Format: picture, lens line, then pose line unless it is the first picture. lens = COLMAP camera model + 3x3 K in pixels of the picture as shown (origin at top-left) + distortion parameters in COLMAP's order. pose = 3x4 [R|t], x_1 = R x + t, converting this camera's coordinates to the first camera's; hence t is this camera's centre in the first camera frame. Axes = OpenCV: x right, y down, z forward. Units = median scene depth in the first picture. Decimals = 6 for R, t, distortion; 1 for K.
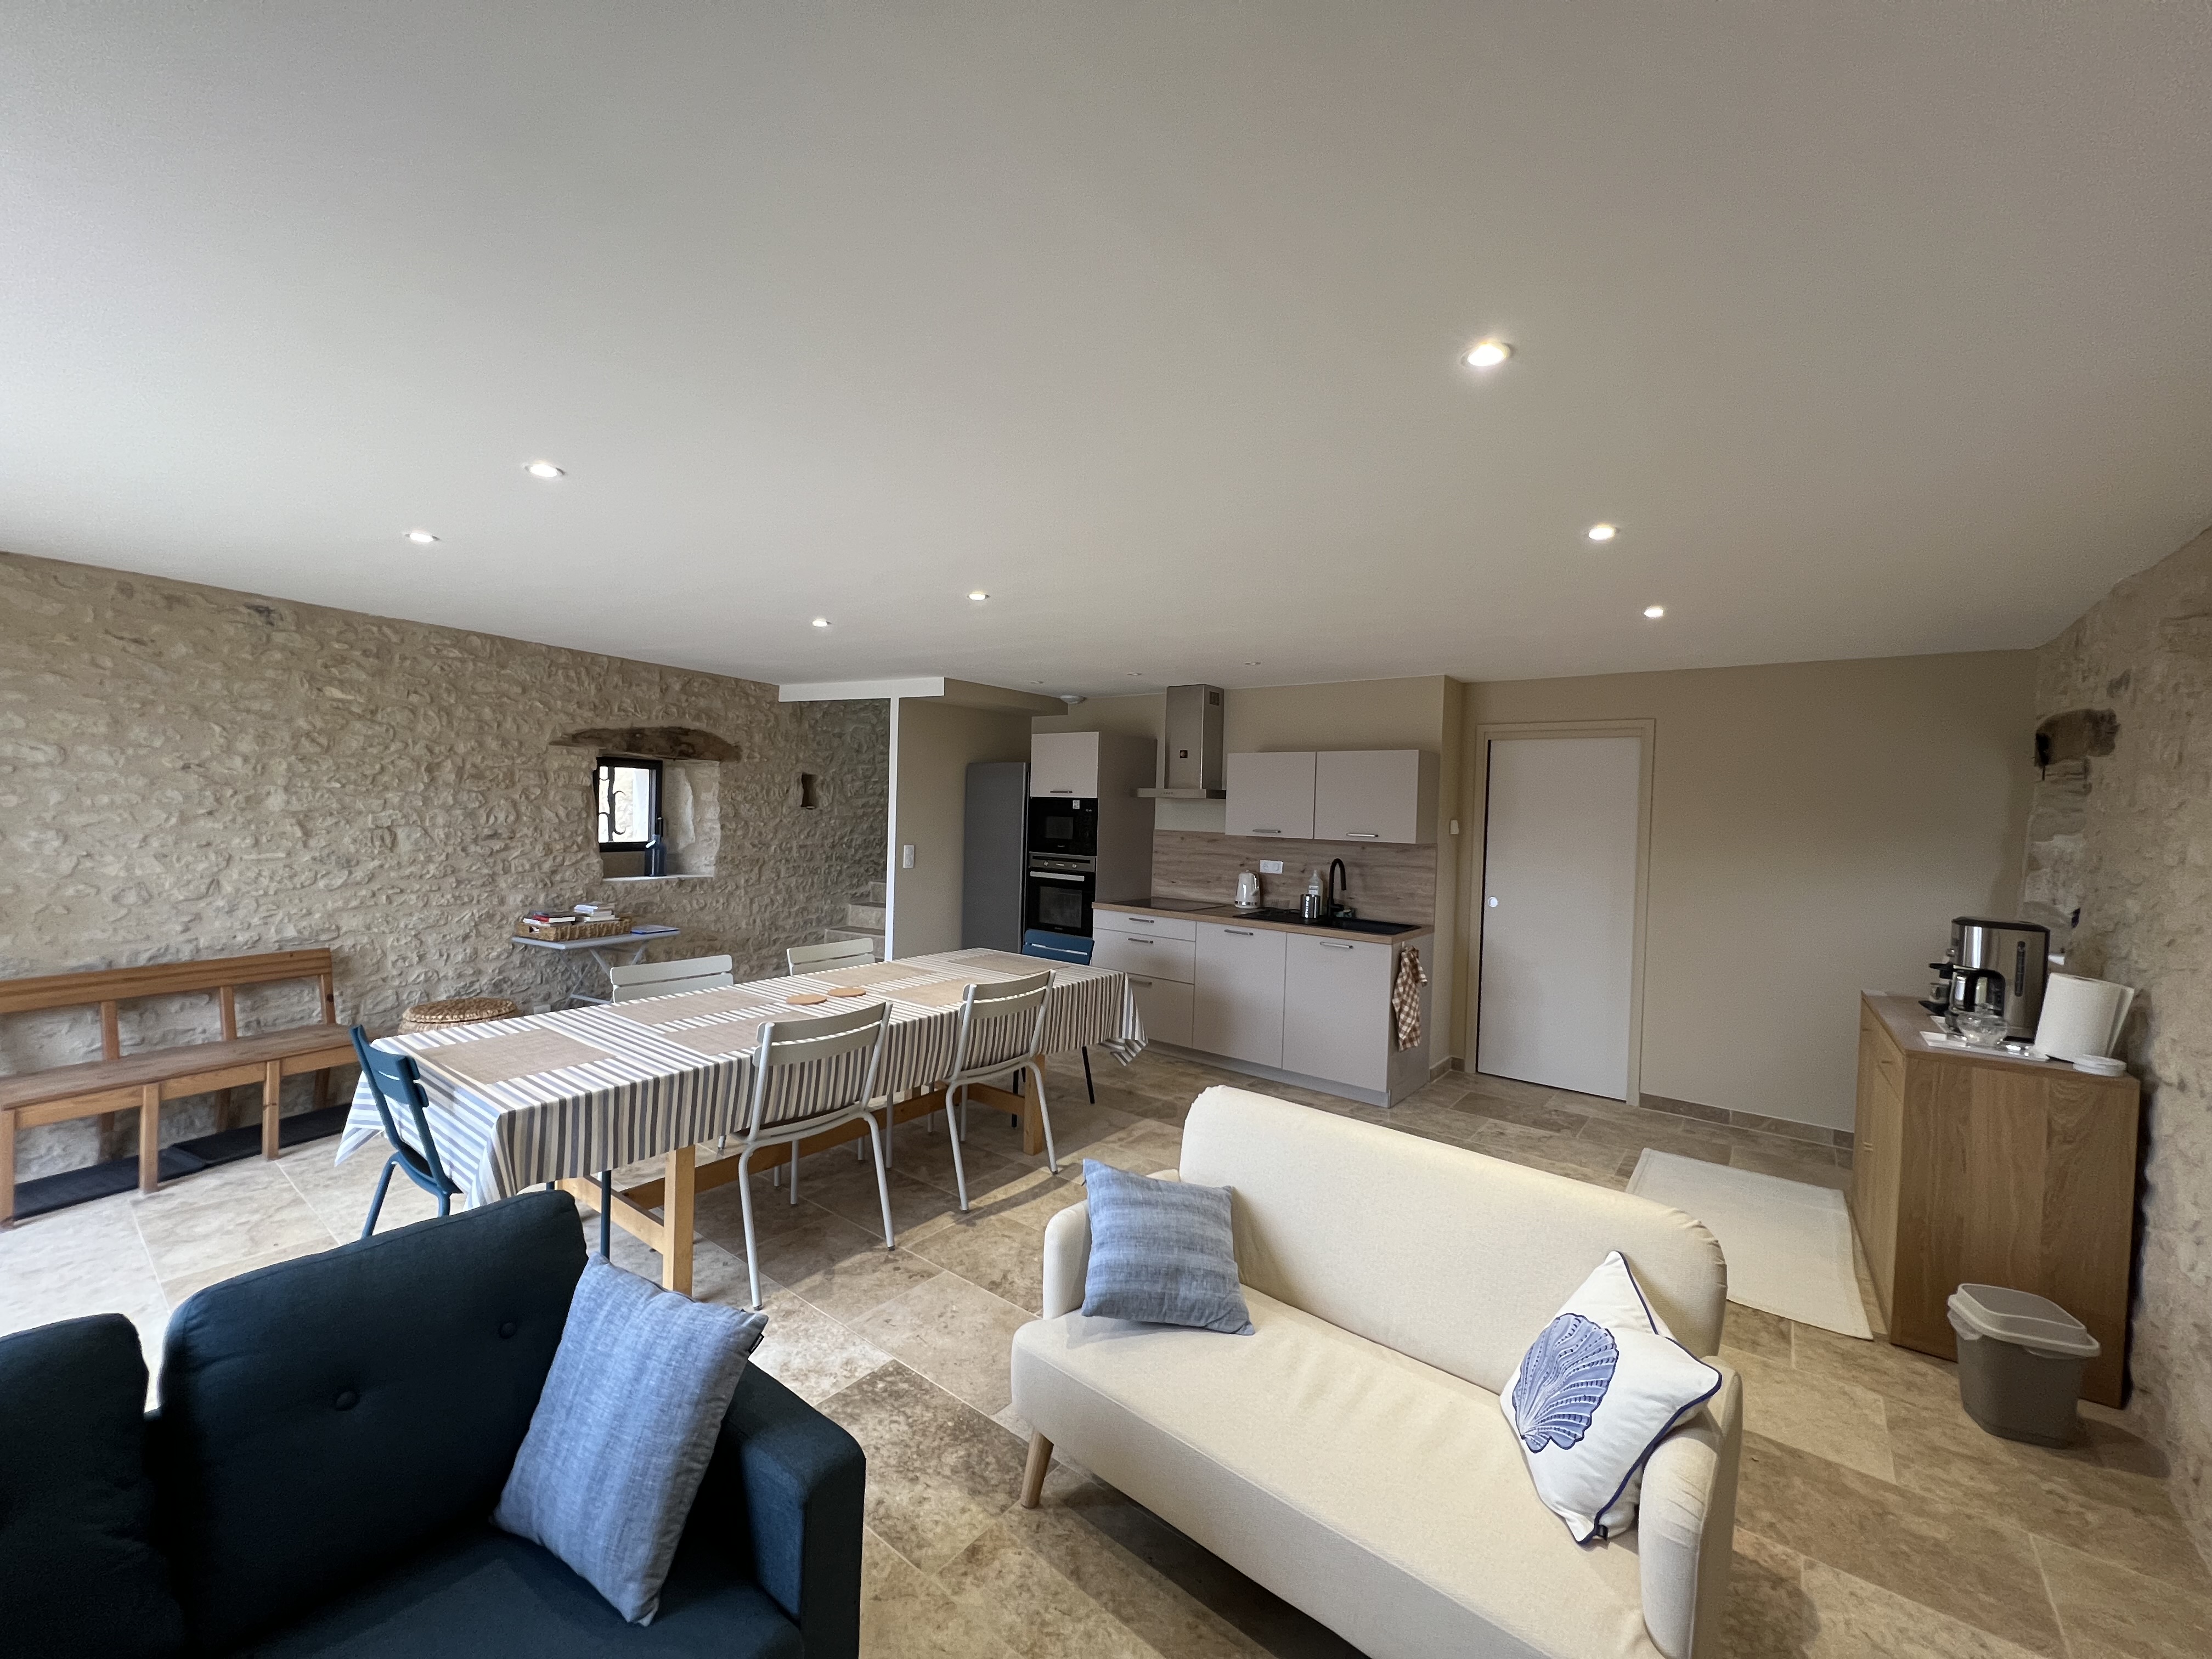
lens RADIAL K [[886.0, 0, 1105.3], [0, 886.0, 819.3], [0, 0, 1]] dist [-0.000582, -0.000059]
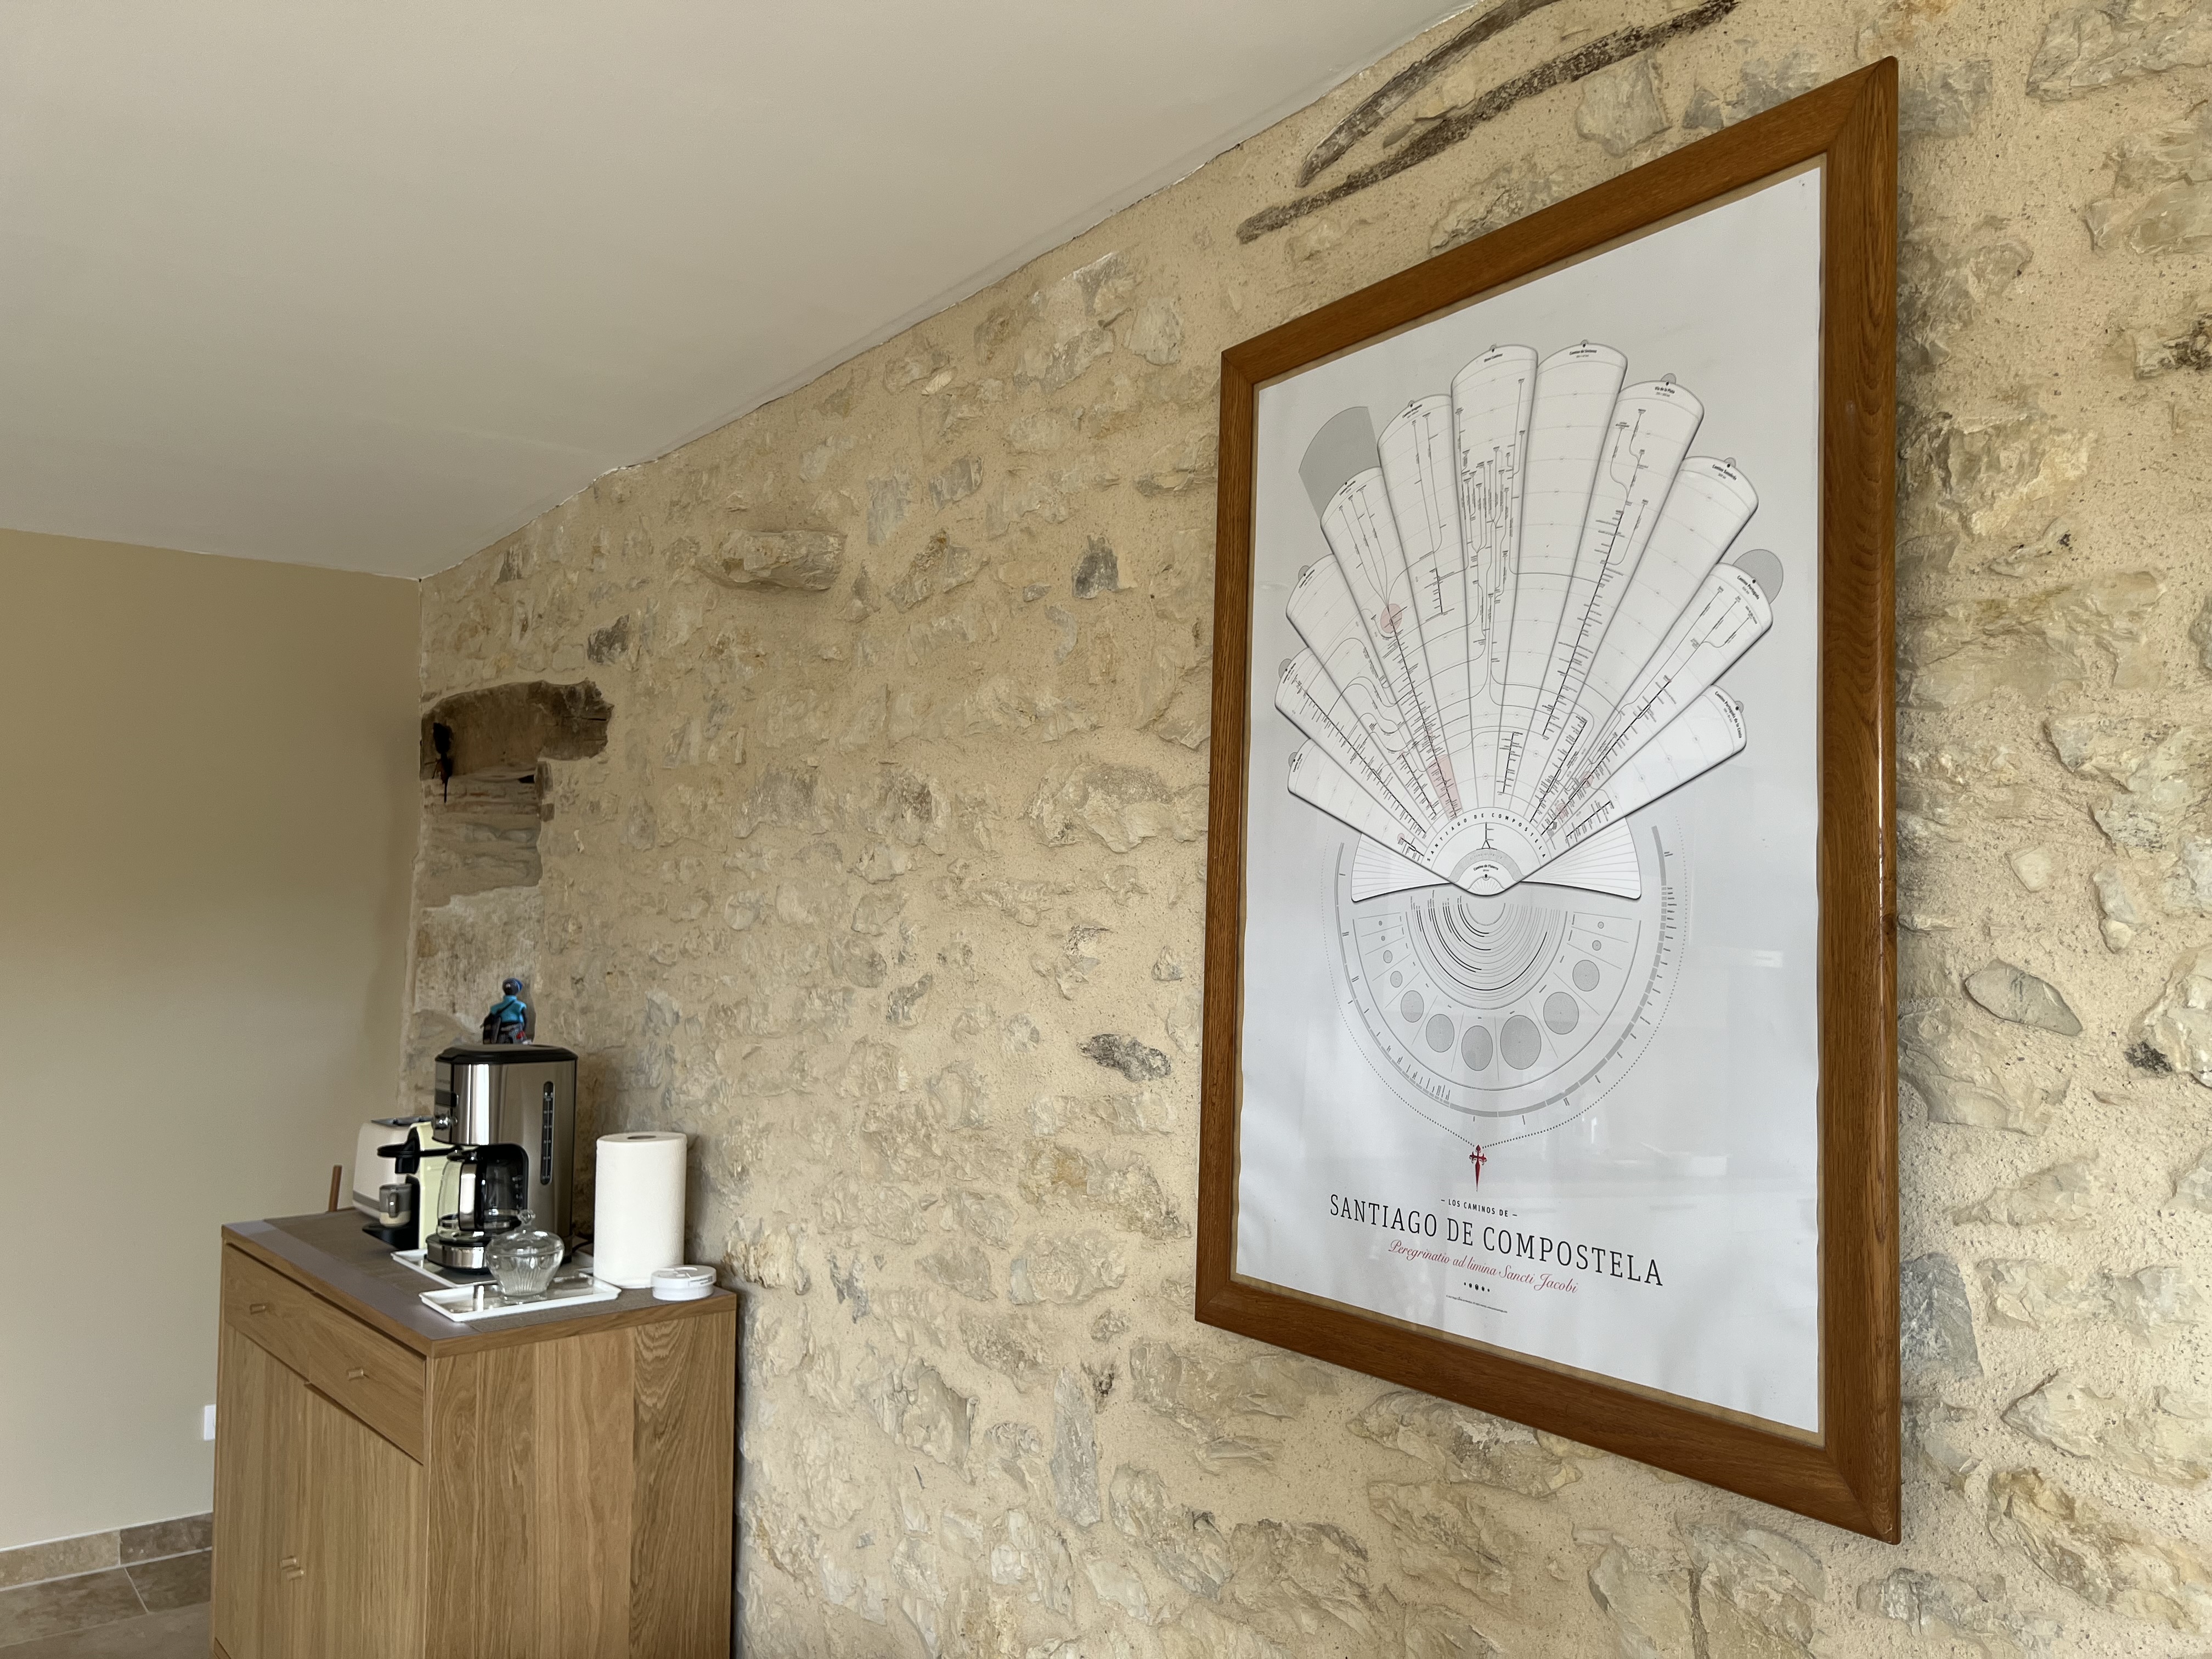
lens RADIAL K [[1653.0, 0, 1108.5], [0, 1653.0, 826.4], [0, 0, 1]] dist [0.004695, 0.000575]
pose [[0.227923, 0.027192, 0.973299, 0.114173], [0.017340, 0.999338, -0.031980, 0.018844], [-0.973525, 0.024166, 0.227300, 0.408259]]
